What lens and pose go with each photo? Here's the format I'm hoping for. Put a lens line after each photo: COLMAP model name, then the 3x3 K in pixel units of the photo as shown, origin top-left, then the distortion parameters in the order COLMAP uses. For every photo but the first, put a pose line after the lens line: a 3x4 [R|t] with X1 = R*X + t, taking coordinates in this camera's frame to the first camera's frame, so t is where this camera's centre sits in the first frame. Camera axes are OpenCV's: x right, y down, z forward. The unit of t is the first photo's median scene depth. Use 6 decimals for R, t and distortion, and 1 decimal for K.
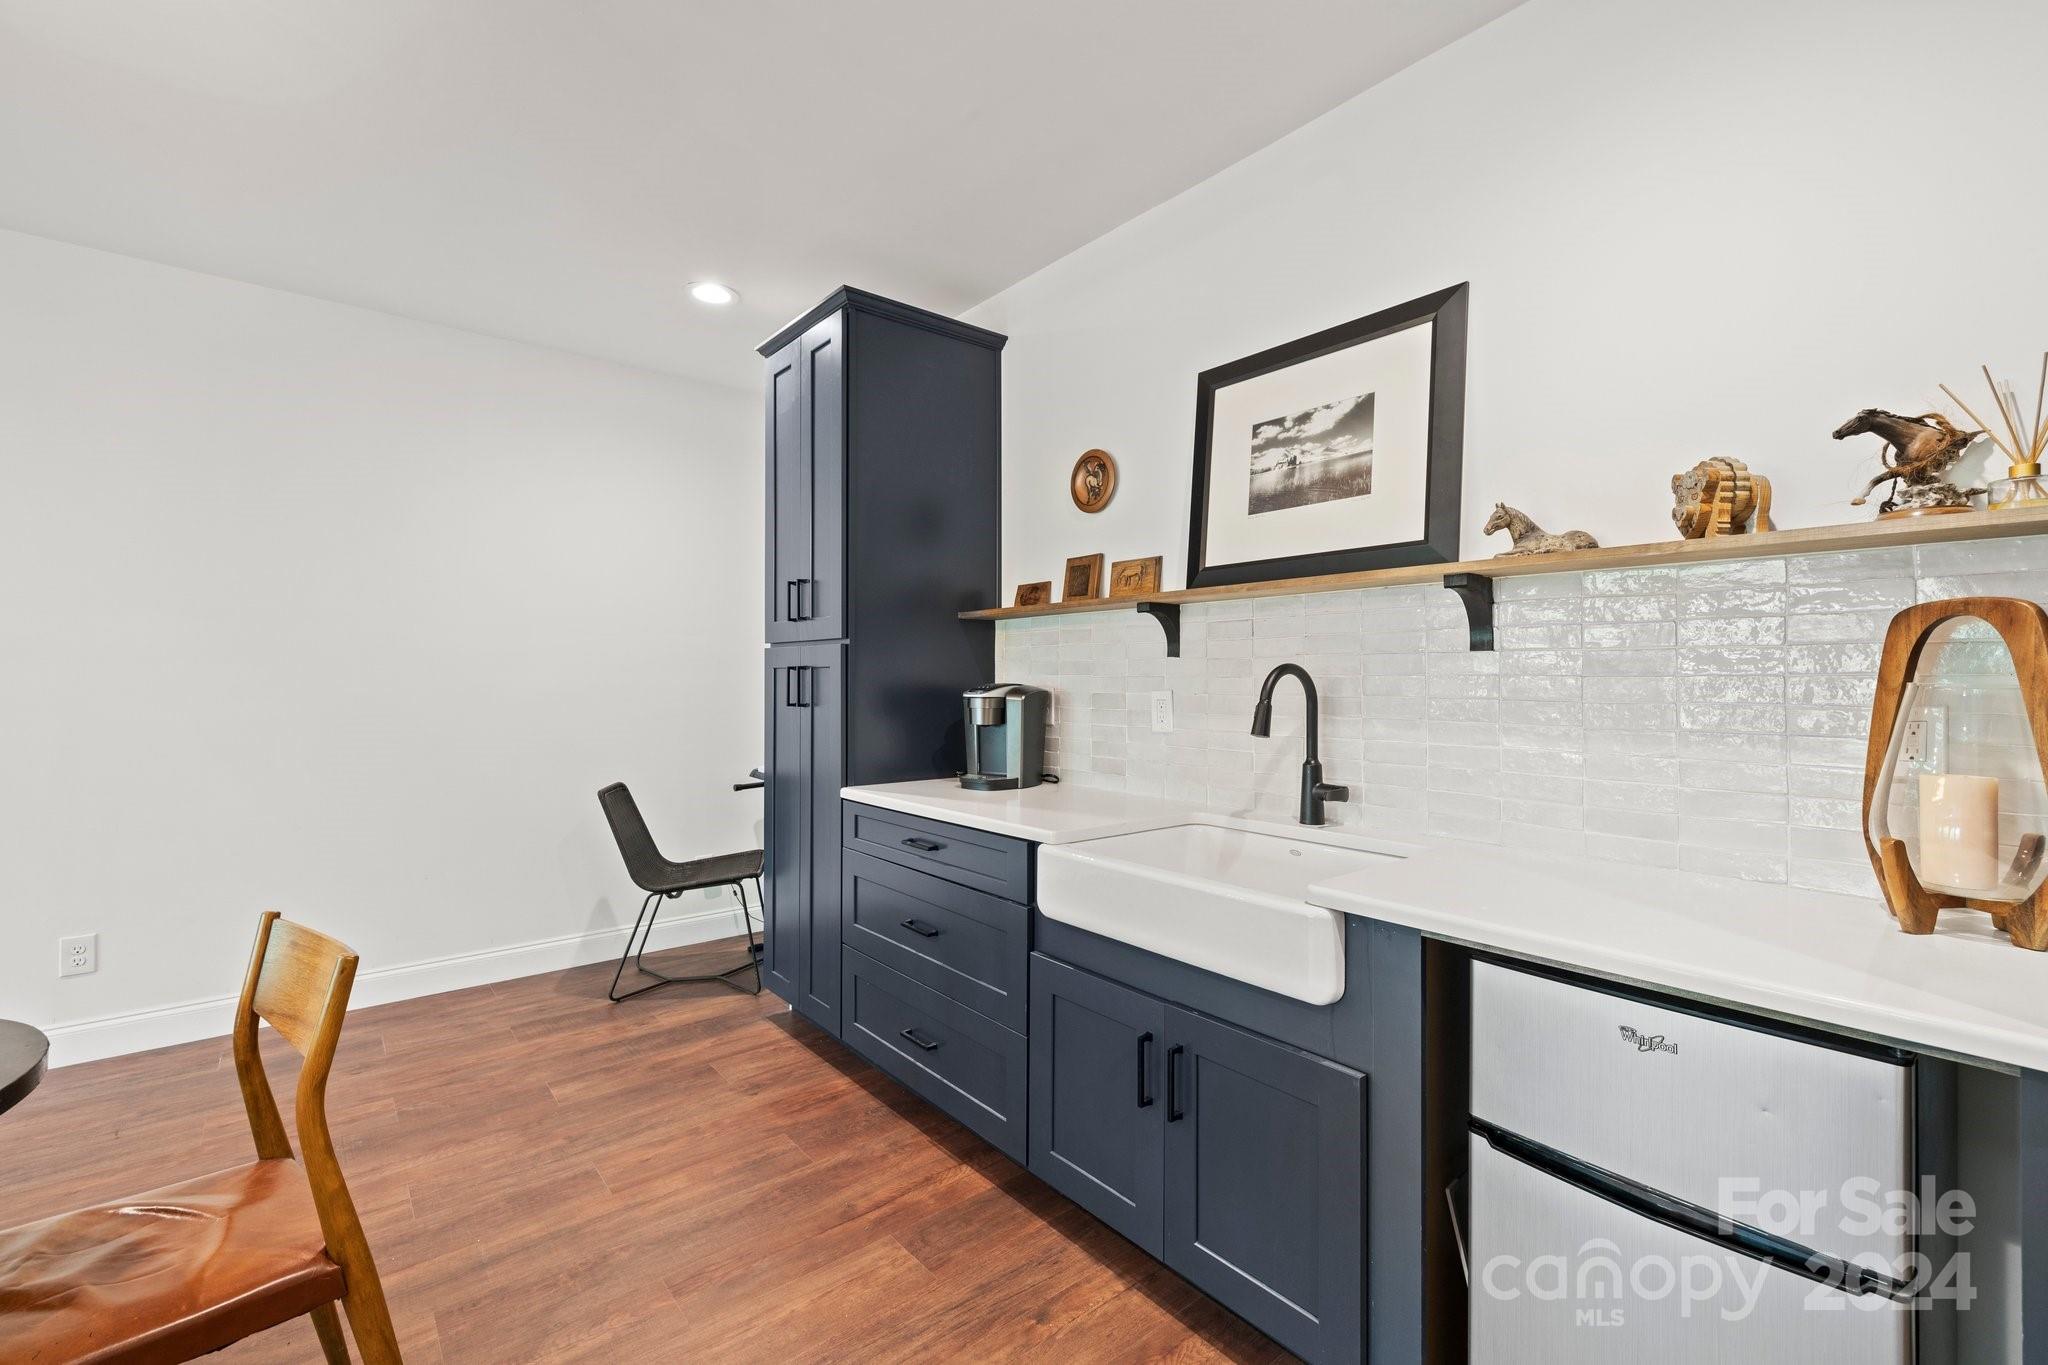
lens RADIAL K [[863.6, 0, 1020.9], [0, 863.6, 671.2], [0, 0, 1]] dist [0.005419, -0.000823]
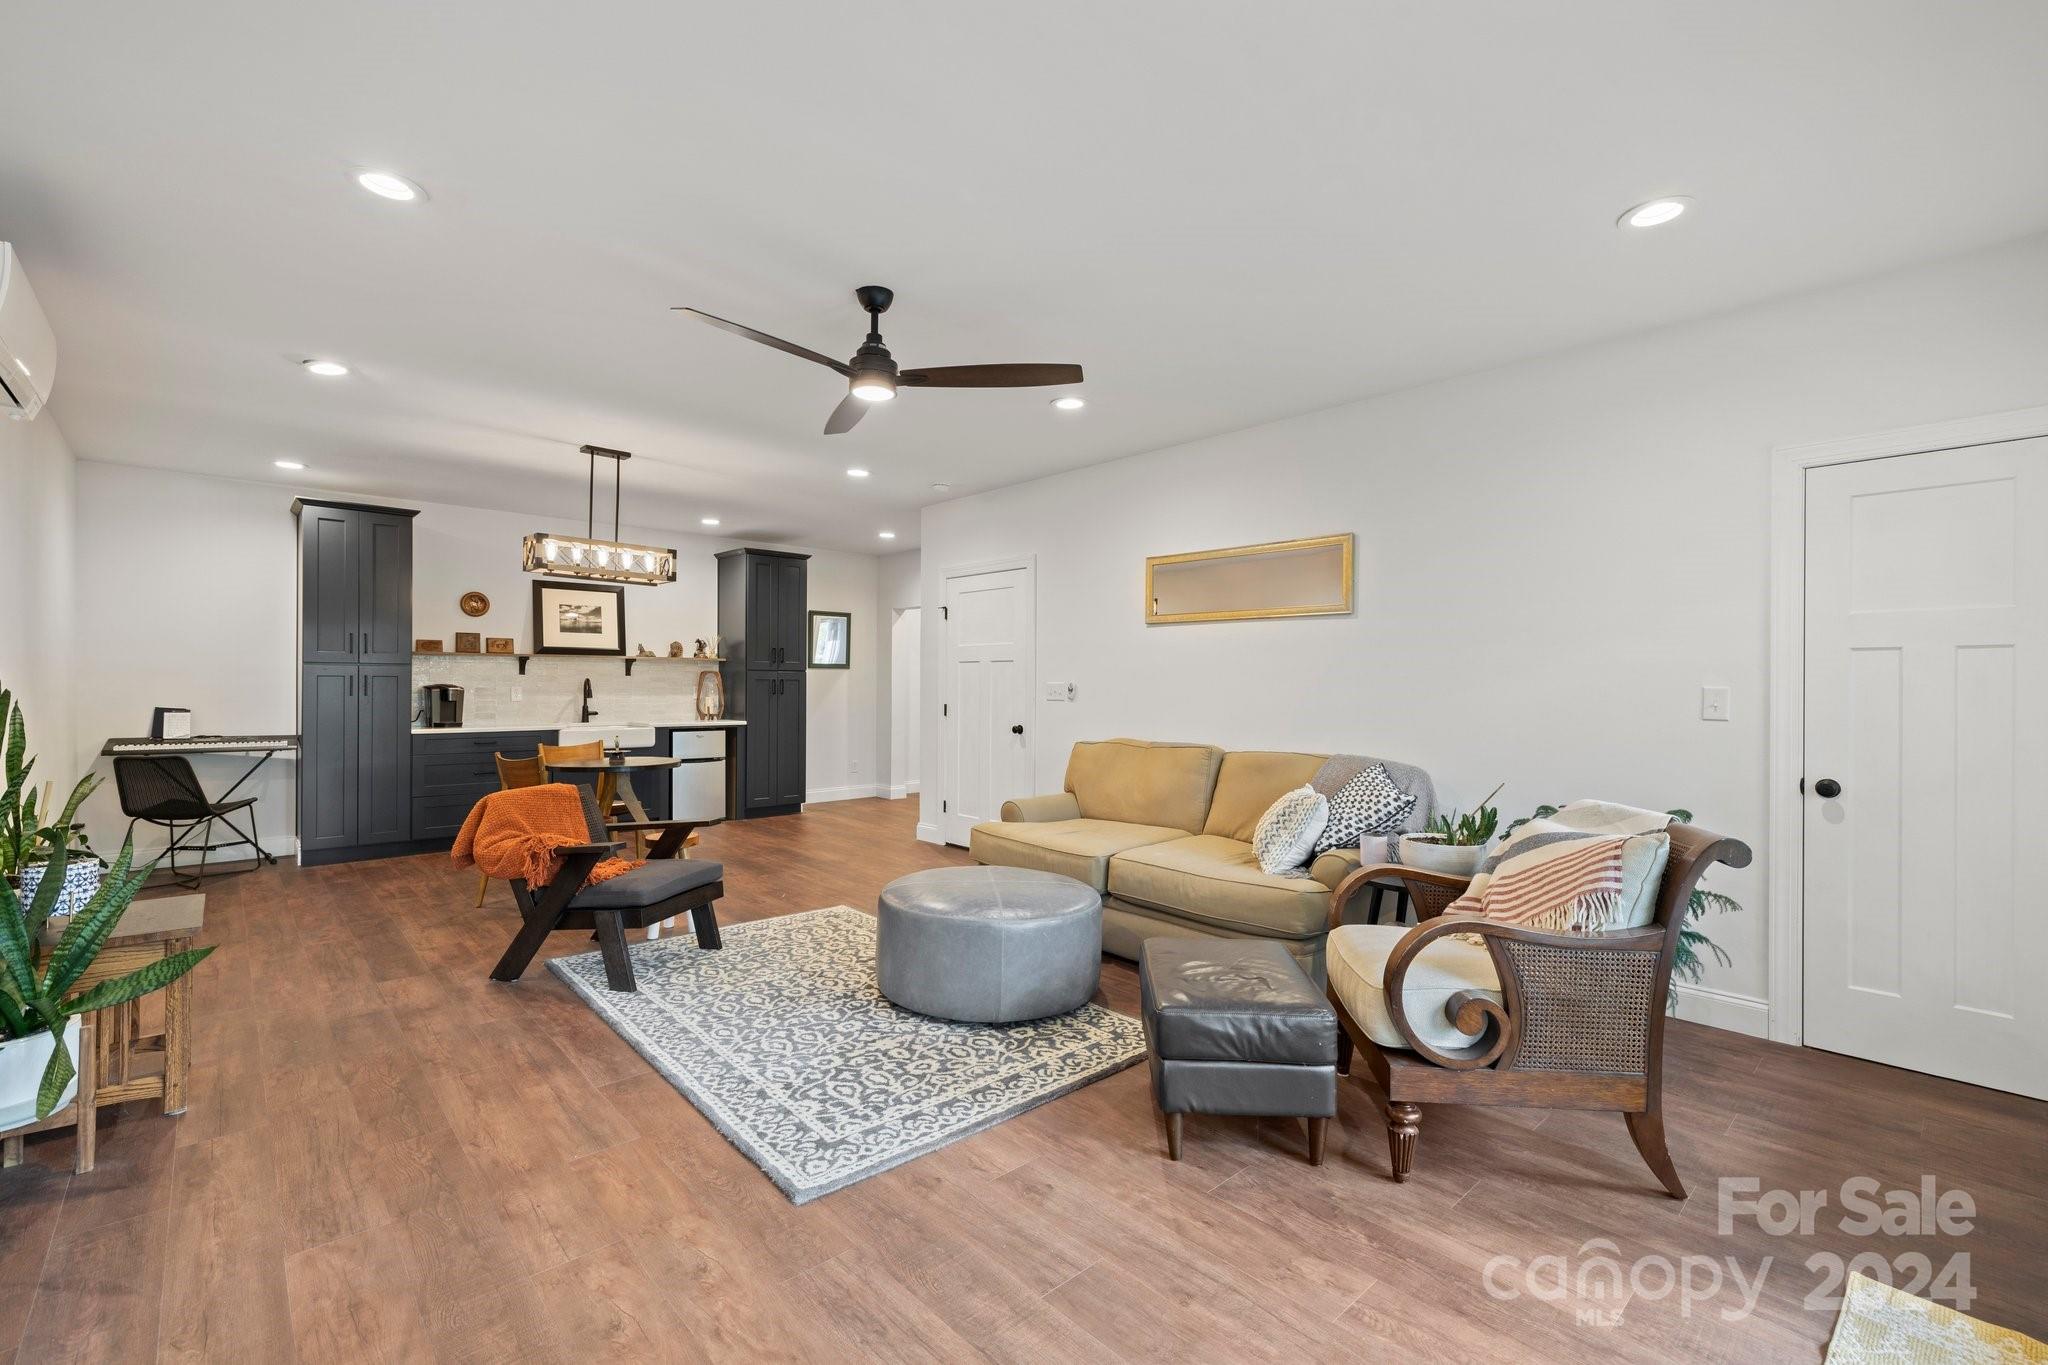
lens RADIAL K [[899.7, 0, 1033.7], [0, 899.7, 689.3], [0, 0, 1]] dist [0.004733, 0.001354]
pose [[-0.044906, -0.006570, 0.998970, -3.291360], [-0.011026, 0.999921, 0.006081, -0.005541], [-0.998930, -0.010742, -0.044975, -0.654308]]
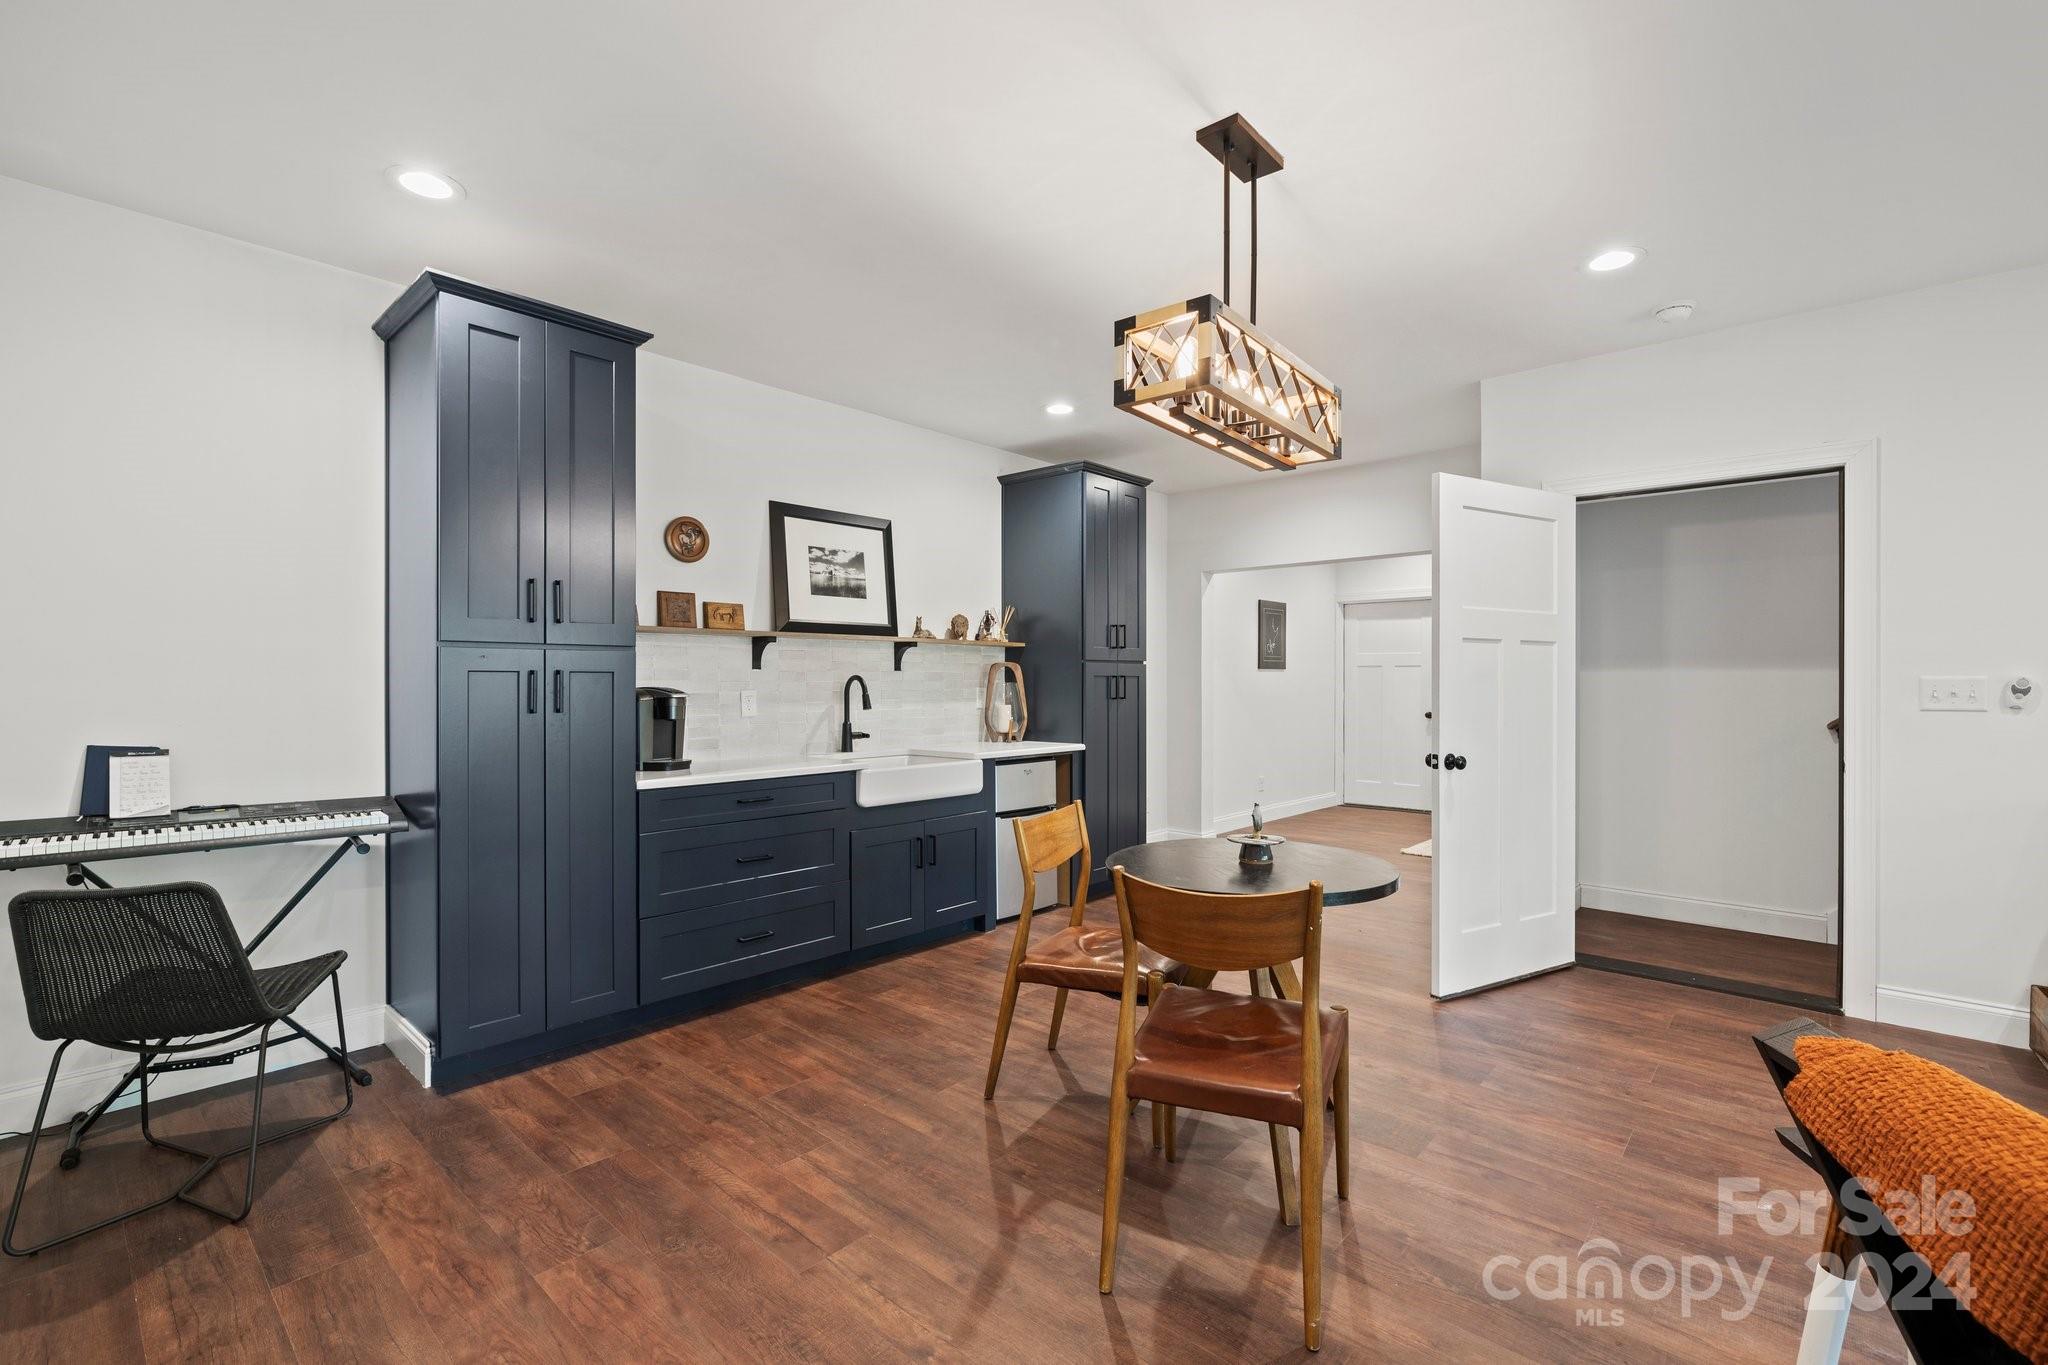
lens RADIAL K [[910.0, 0, 1021.7], [0, 910.0, 685.7], [0, 0, 1]] dist [-0.001800, 0.001129]
pose [[-0.137409, -0.005518, 0.990499, -1.781091], [-0.004624, 0.999977, 0.004929, 0.004406], [-0.990504, -0.003903, -0.137431, 0.834576]]
